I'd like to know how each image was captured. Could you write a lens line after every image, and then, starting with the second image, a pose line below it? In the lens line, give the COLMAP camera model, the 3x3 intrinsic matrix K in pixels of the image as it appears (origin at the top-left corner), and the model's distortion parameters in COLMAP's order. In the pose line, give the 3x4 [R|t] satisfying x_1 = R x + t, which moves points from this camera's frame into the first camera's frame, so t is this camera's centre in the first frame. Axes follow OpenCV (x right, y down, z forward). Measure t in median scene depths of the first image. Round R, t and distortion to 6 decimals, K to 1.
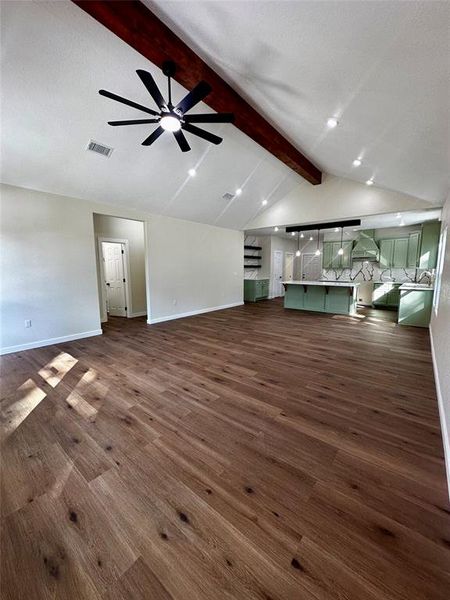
lens RADIAL K [[239.4, 0, 225.5], [0, 239.4, 299.6], [0, 0, 1]] dist [-0.003987, 0.001320]
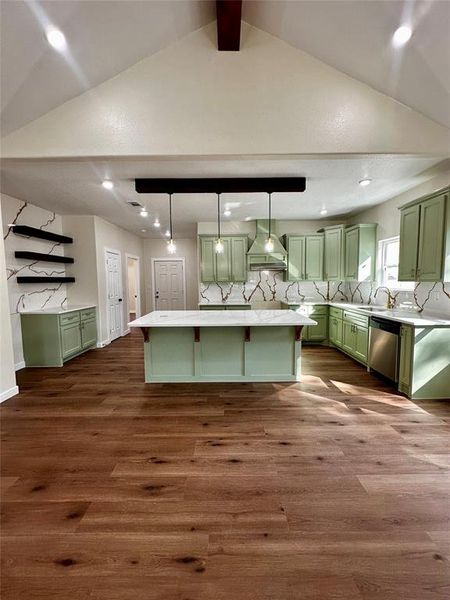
lens RADIAL K [[239.4, 0, 226.7], [0, 239.4, 299.3], [0, 0, 1]] dist [-0.003987, 0.001320]
pose [[0.776233, -0.058123, 0.627761, 0.188559], [0.092690, 0.995442, -0.022445, -0.141756], [-0.623595, 0.075610, 0.778082, 1.031037]]
